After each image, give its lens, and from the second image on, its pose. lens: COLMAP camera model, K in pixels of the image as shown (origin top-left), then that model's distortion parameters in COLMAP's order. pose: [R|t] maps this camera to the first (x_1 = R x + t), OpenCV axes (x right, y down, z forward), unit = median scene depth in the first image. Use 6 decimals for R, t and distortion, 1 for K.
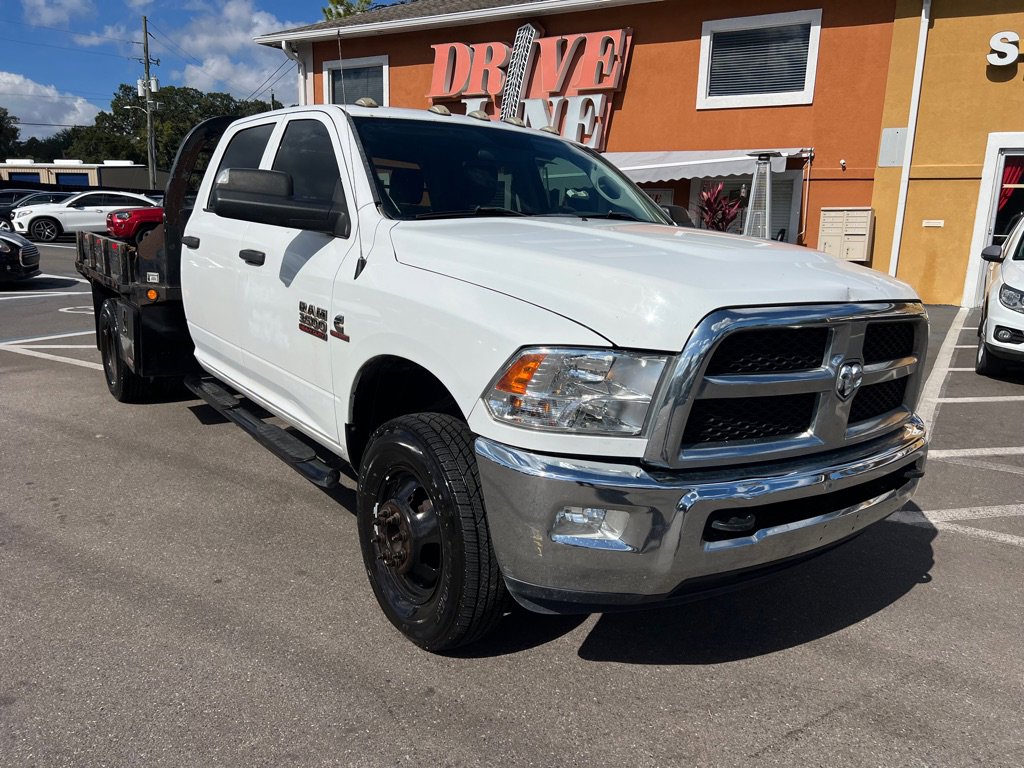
lens RADIAL K [[767.1, 0, 516.7], [0, 767.1, 388.7], [0, 0, 1]] dist [0.061804, -0.071820]
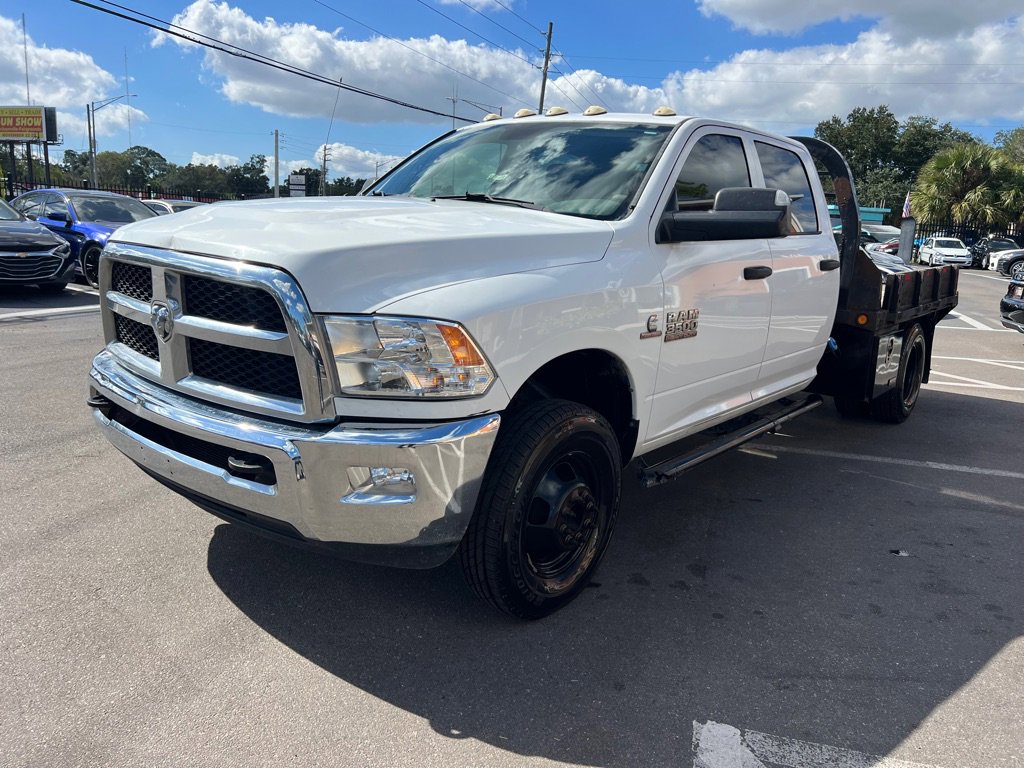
lens RADIAL K [[770.2, 0, 515.9], [0, 770.2, 392.3], [0, 0, 1]] dist [0.049673, -0.055923]
pose [[0.246896, 0.182199, -0.951759, 0.282677], [-0.244191, 0.962168, 0.120846, -0.029665], [0.937770, 0.202575, 0.282047, 0.209820]]
